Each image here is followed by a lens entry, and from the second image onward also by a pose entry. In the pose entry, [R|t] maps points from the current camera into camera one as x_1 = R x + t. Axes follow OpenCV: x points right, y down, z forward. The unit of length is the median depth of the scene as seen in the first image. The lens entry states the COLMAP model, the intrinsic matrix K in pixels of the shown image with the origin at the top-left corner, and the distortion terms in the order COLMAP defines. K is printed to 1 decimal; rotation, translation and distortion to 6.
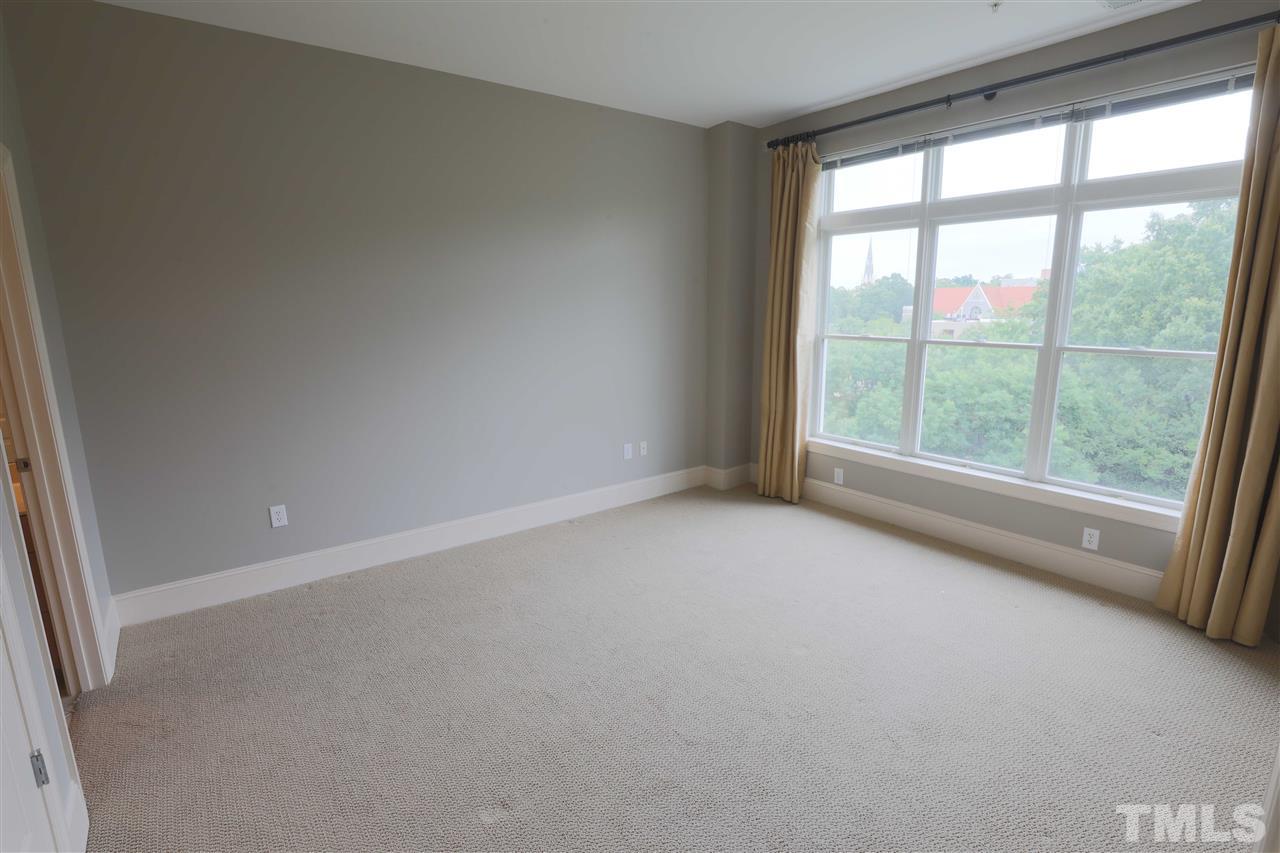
lens RADIAL K [[620.0, 0, 637.4], [0, 620.0, 431.9], [0, 0, 1]] dist [-0.046859, 0.014375]
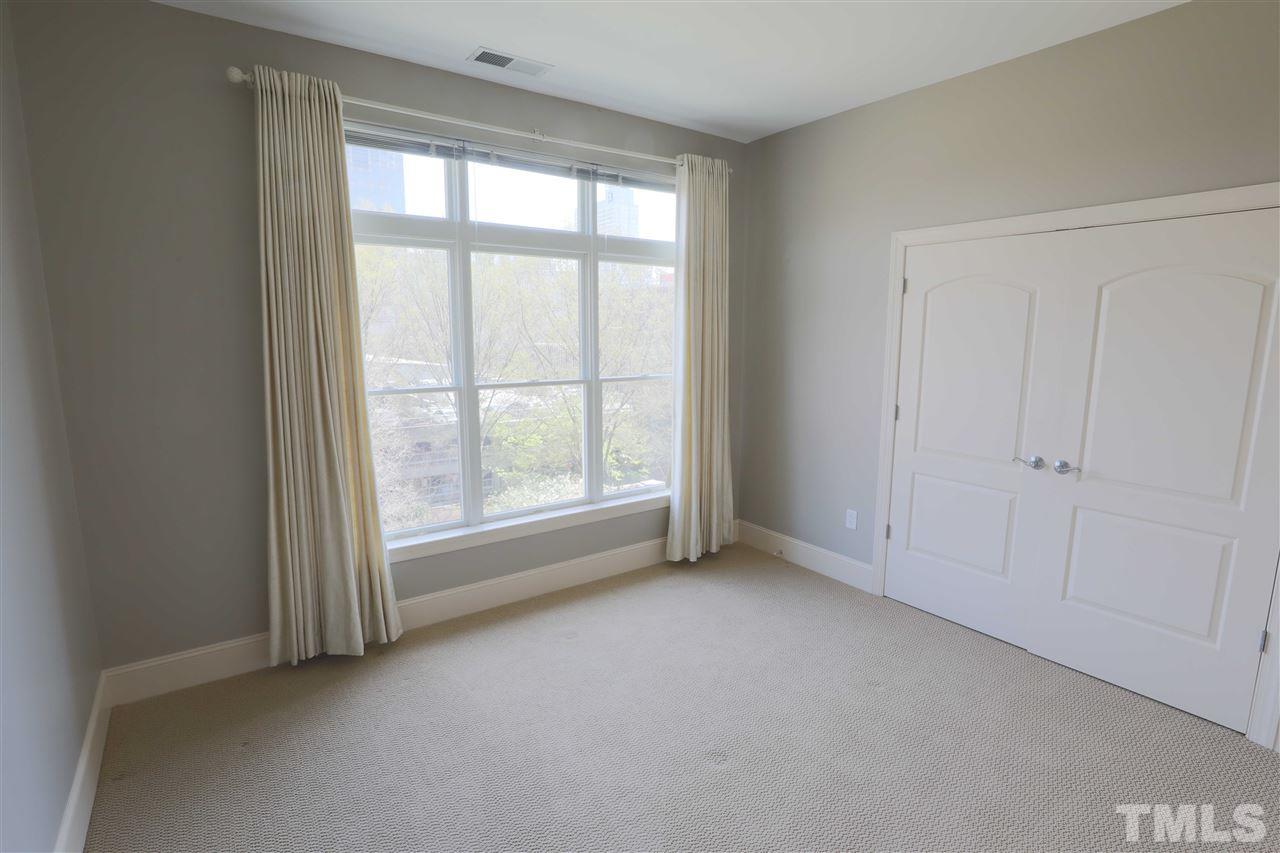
lens RADIAL K [[620.0, 0, 637.4], [0, 620.0, 431.9], [0, 0, 1]] dist [-0.046859, 0.014375]
pose [[0.035741, -0.160475, 0.986393, -0.417409], [0.207618, 0.966680, 0.149745, -0.188681], [-0.977557, 0.199440, 0.067868, 0.818644]]
